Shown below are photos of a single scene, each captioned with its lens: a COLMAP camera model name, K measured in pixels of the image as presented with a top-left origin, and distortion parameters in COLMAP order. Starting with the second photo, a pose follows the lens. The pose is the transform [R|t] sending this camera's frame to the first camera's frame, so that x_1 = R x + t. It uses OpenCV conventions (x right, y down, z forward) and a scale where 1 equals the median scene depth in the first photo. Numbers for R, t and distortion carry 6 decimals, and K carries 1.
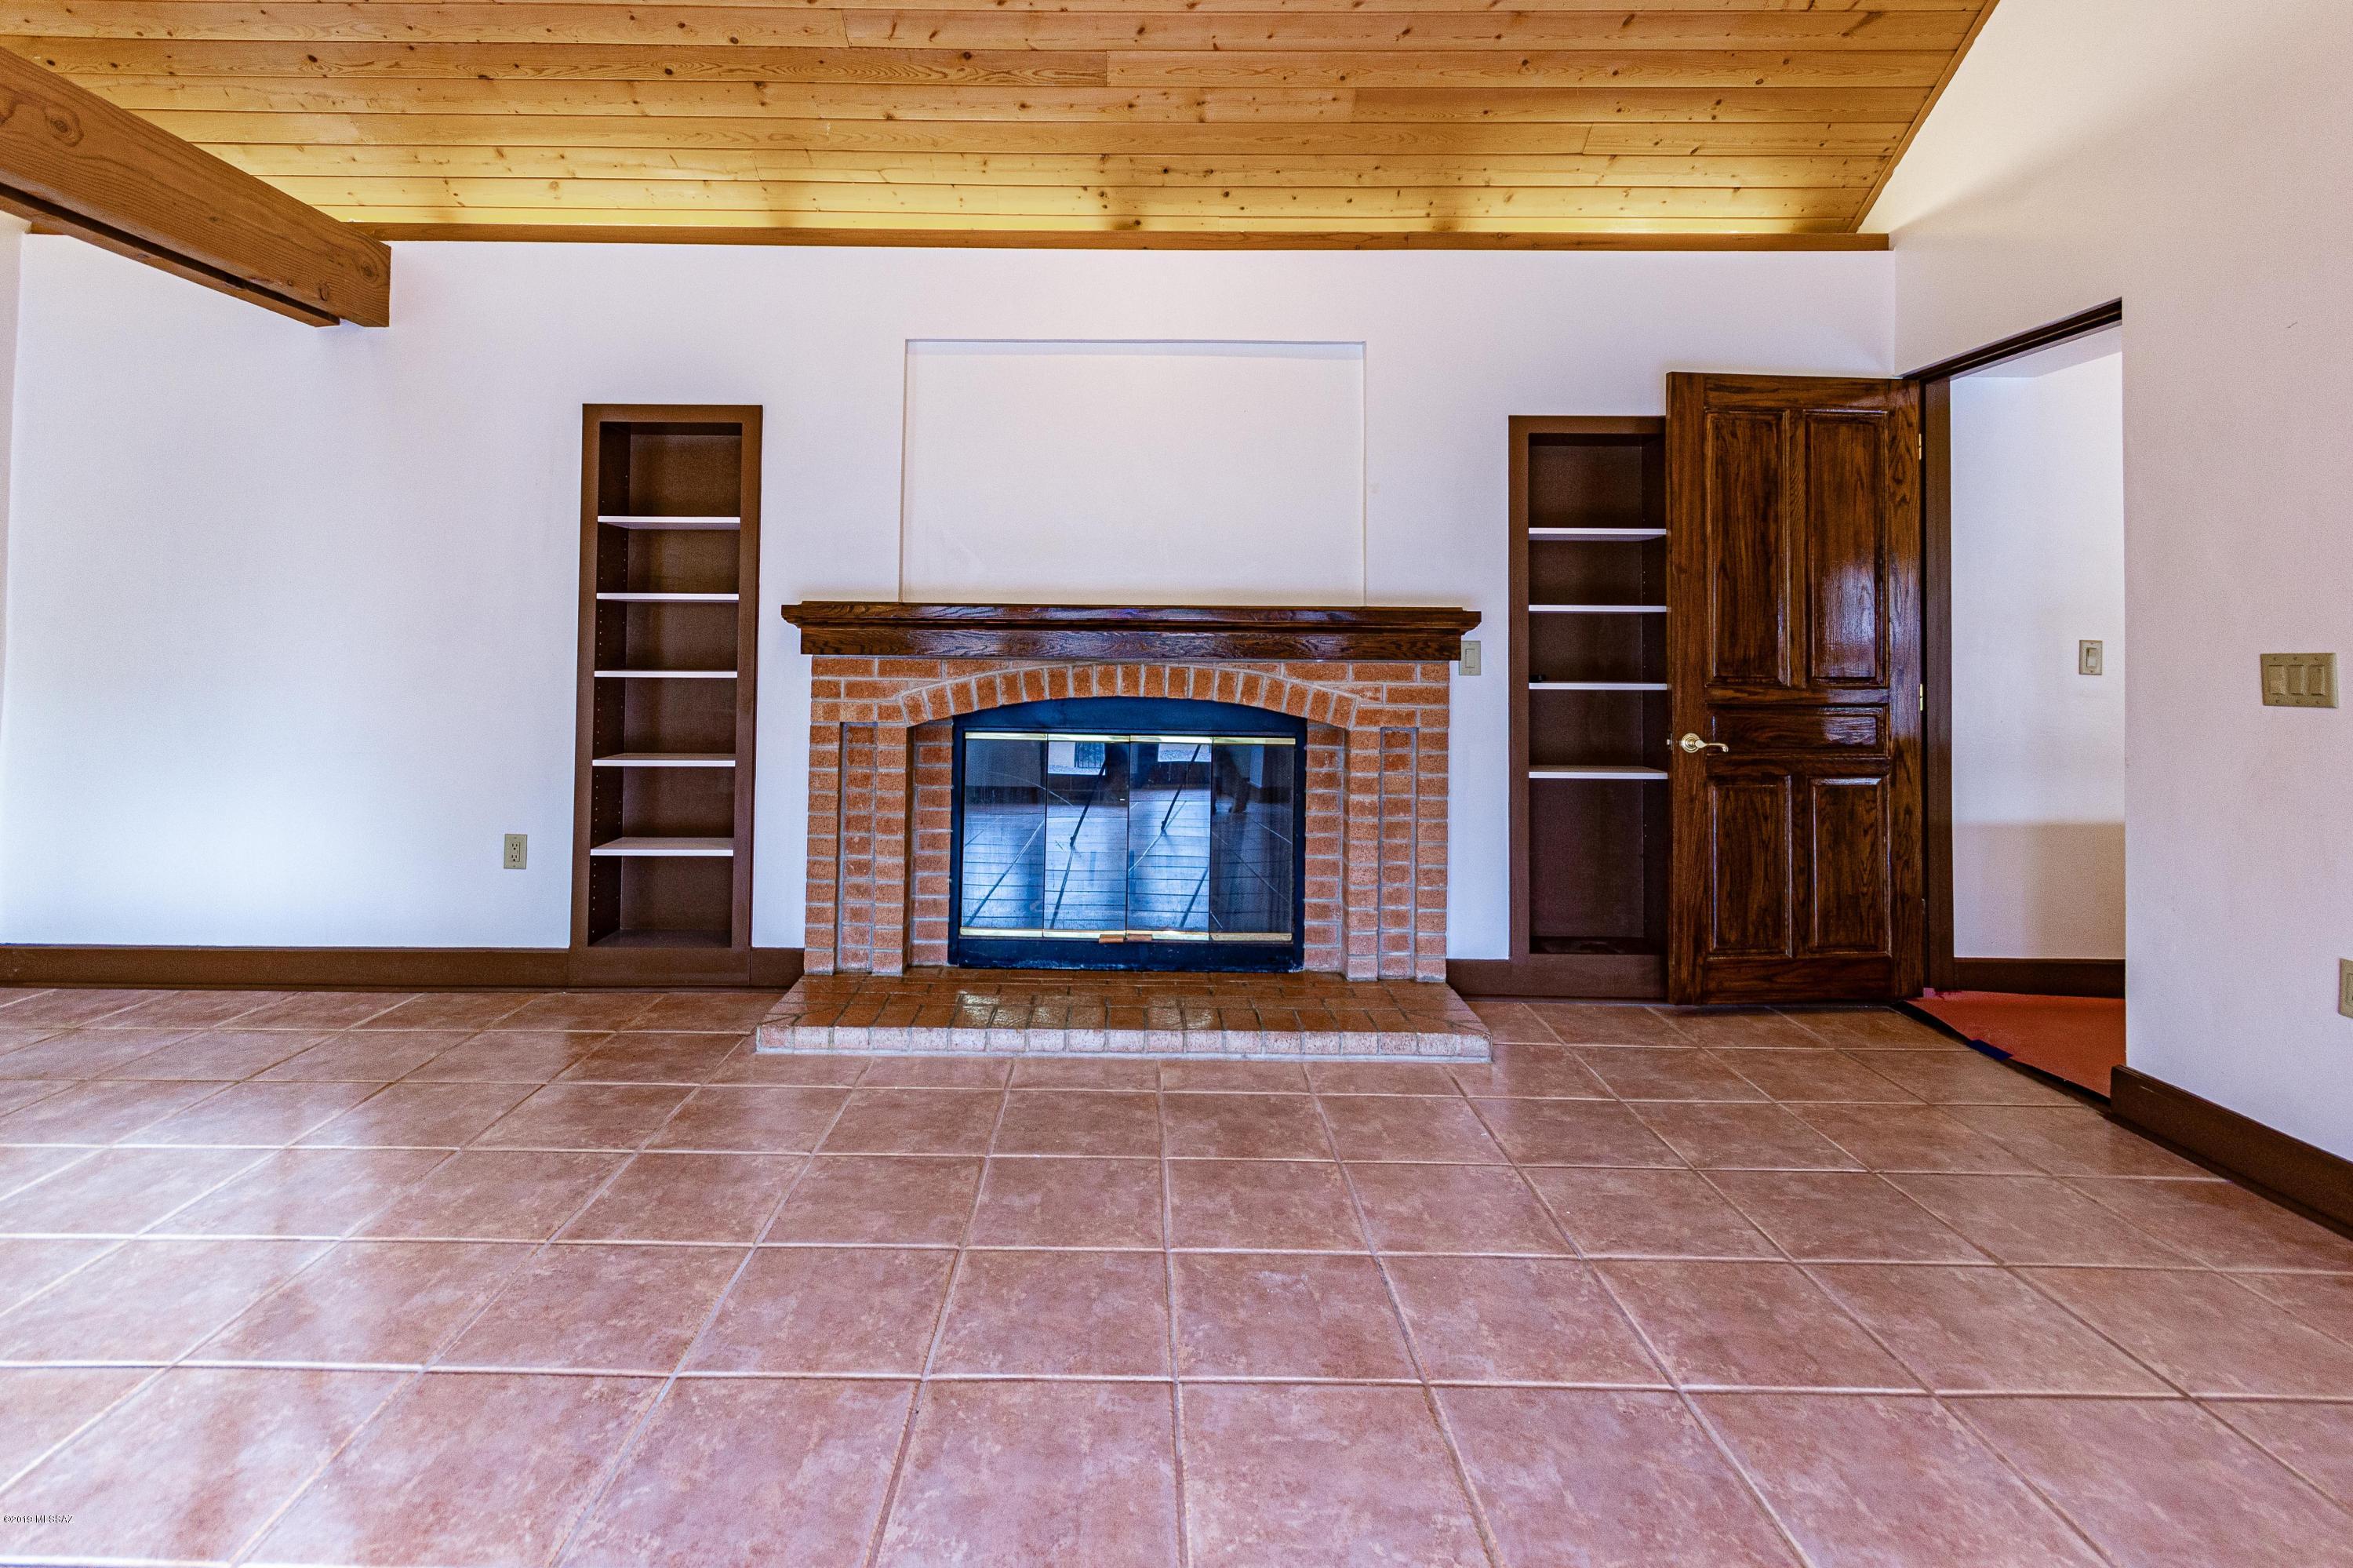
lens RADIAL K [[1147.5, 0, 1168.2], [0, 1147.5, 618.6], [0, 0, 1]] dist [-0.003137, -0.000287]
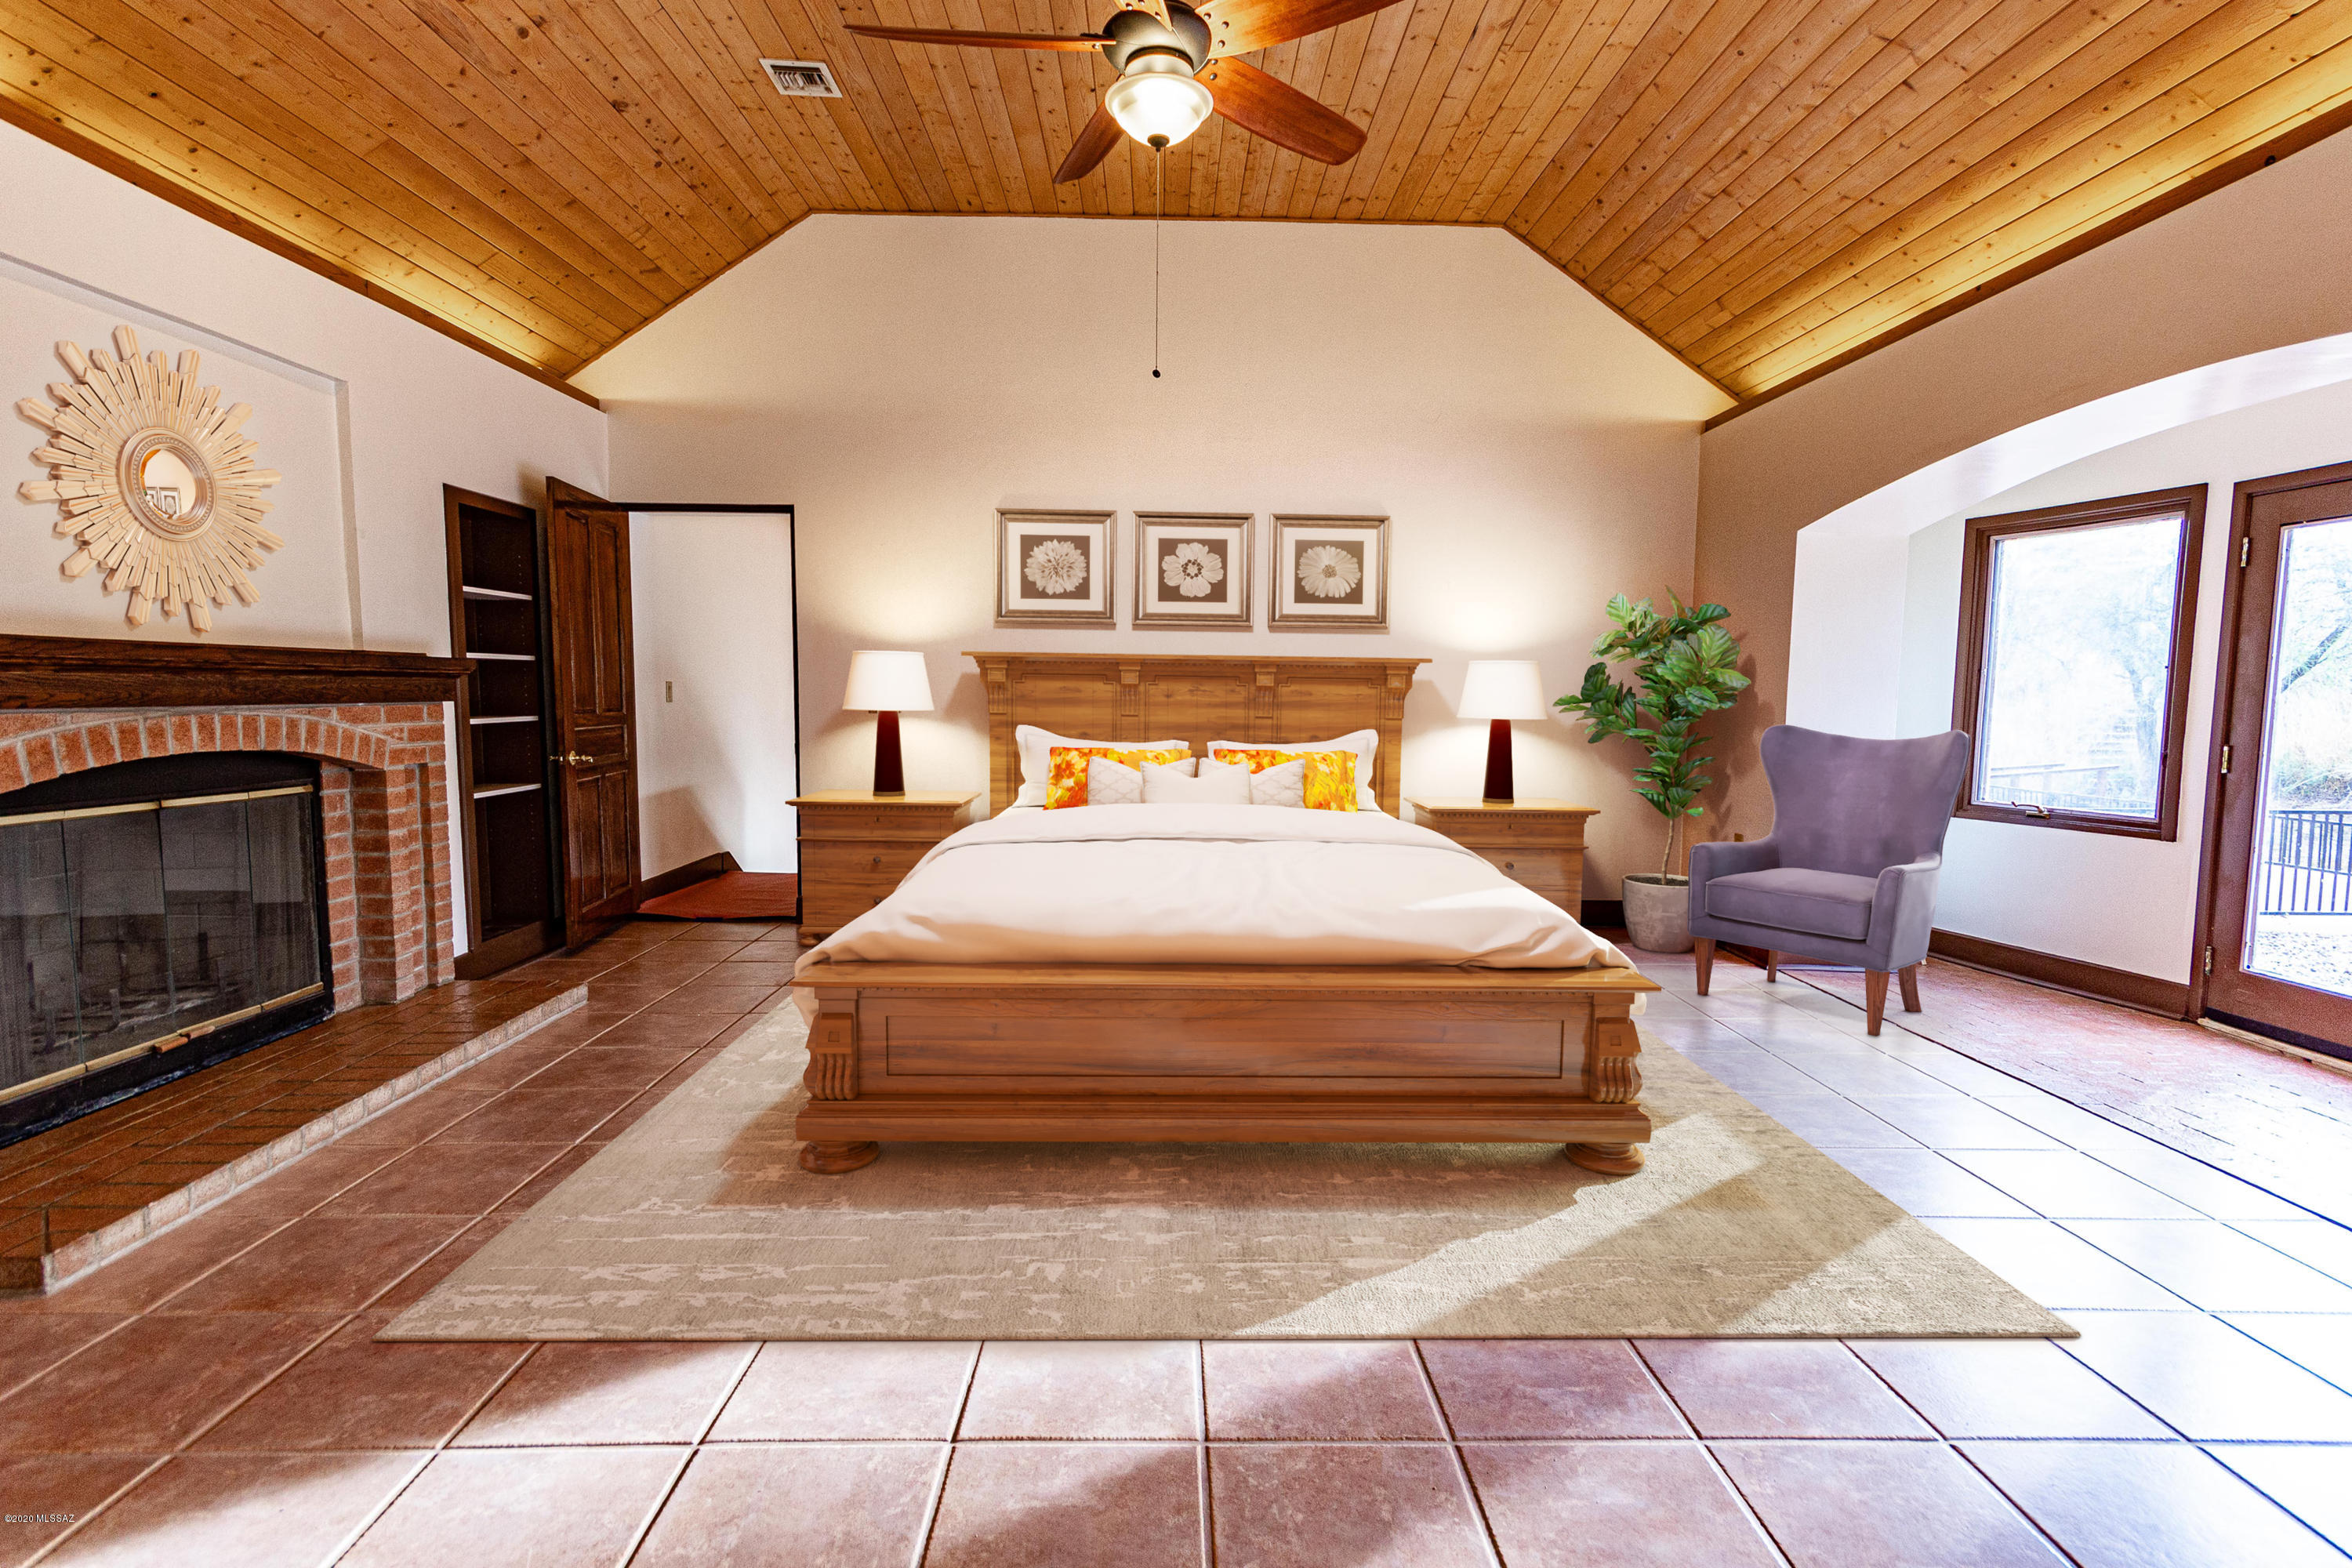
lens RADIAL K [[1081.9, 0, 1176.0], [0, 1081.9, 784.0], [0, 0, 1]] dist [0.000619, 0.000136]
pose [[-0.002269, -0.096676, 0.995313, -0.825390], [-0.034780, 0.994721, 0.096540, -0.010464], [-0.999392, -0.034398, -0.005619, 0.284331]]
